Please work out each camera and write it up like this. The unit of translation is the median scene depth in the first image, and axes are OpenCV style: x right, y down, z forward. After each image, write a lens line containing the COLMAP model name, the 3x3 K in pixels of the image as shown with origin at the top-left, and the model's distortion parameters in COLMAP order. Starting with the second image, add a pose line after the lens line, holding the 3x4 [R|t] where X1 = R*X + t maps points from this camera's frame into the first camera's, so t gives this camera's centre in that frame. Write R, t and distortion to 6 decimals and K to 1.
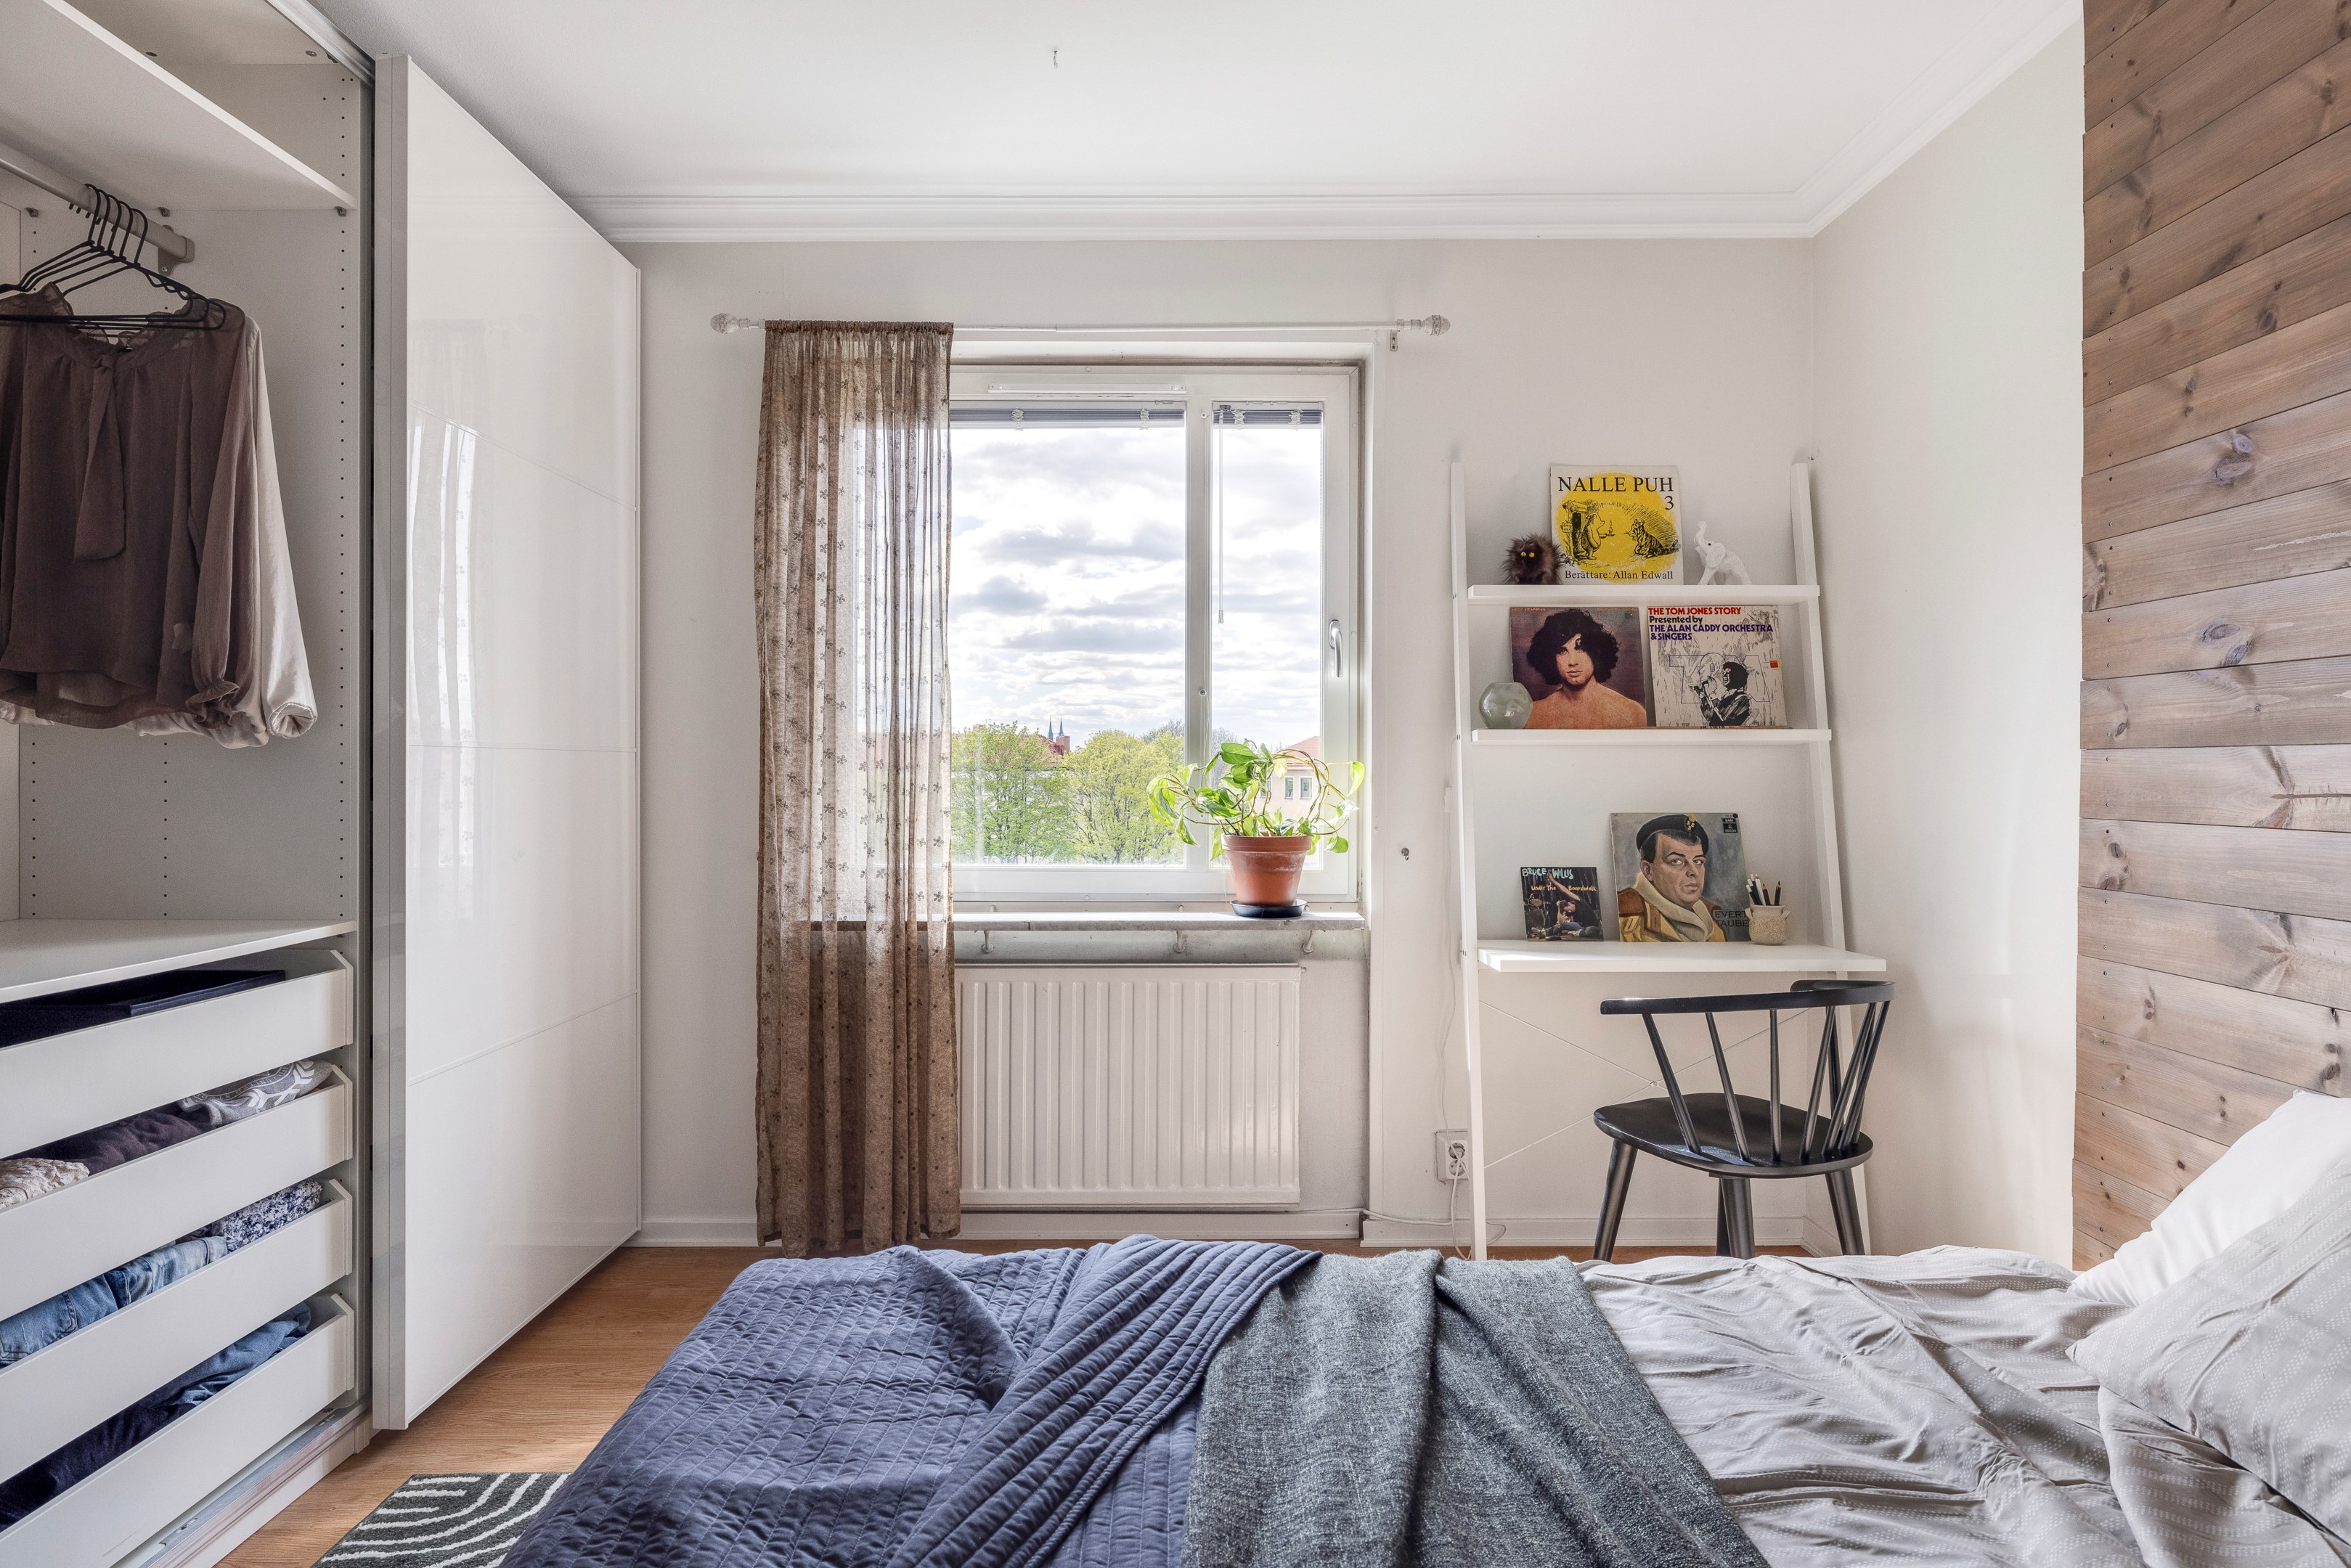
lens RADIAL K [[1389.6, 0, 1179.3], [0, 1389.6, 768.3], [0, 0, 1]] dist [-0.000337, 0.000065]
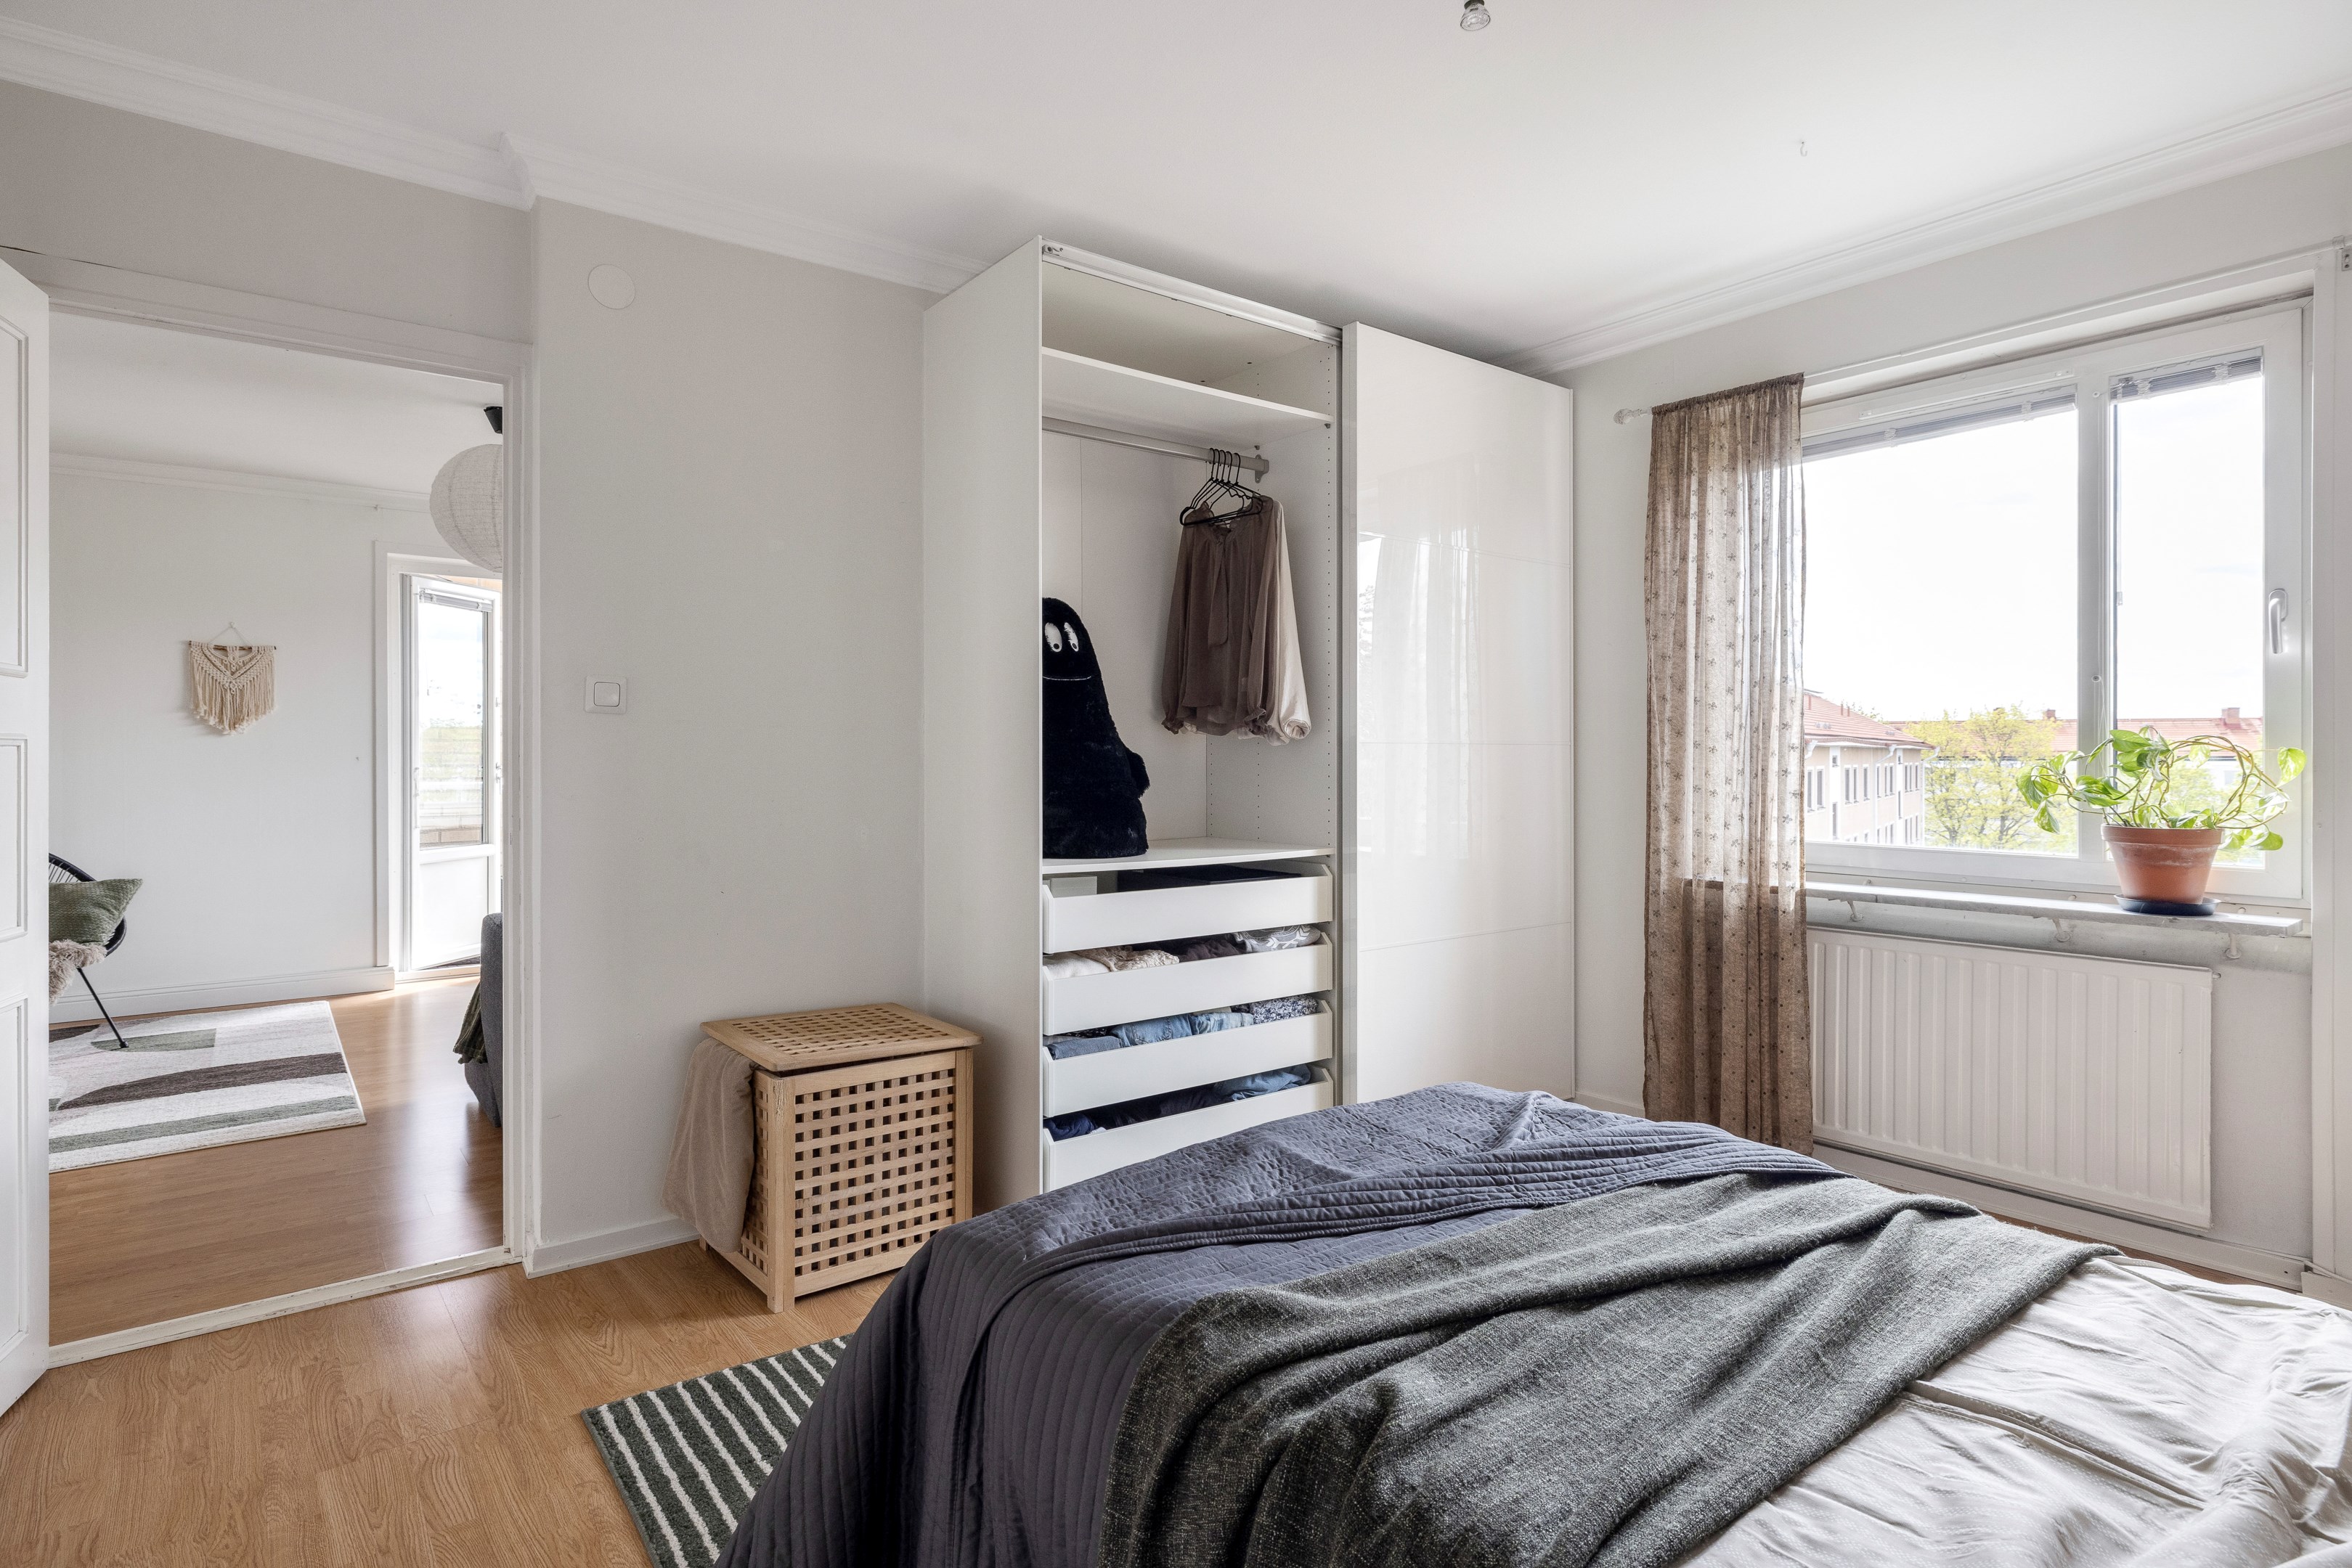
lens RADIAL K [[1206.9, 0, 1178.1], [0, 1206.9, 758.5], [0, 0, 1]] dist [-0.001678, -0.000105]
pose [[0.615582, -0.000567, -0.788073, 0.443574], [0.000404, 1.000000, -0.000404, 0.002736], [0.788073, -0.000070, 0.615582, -0.043232]]
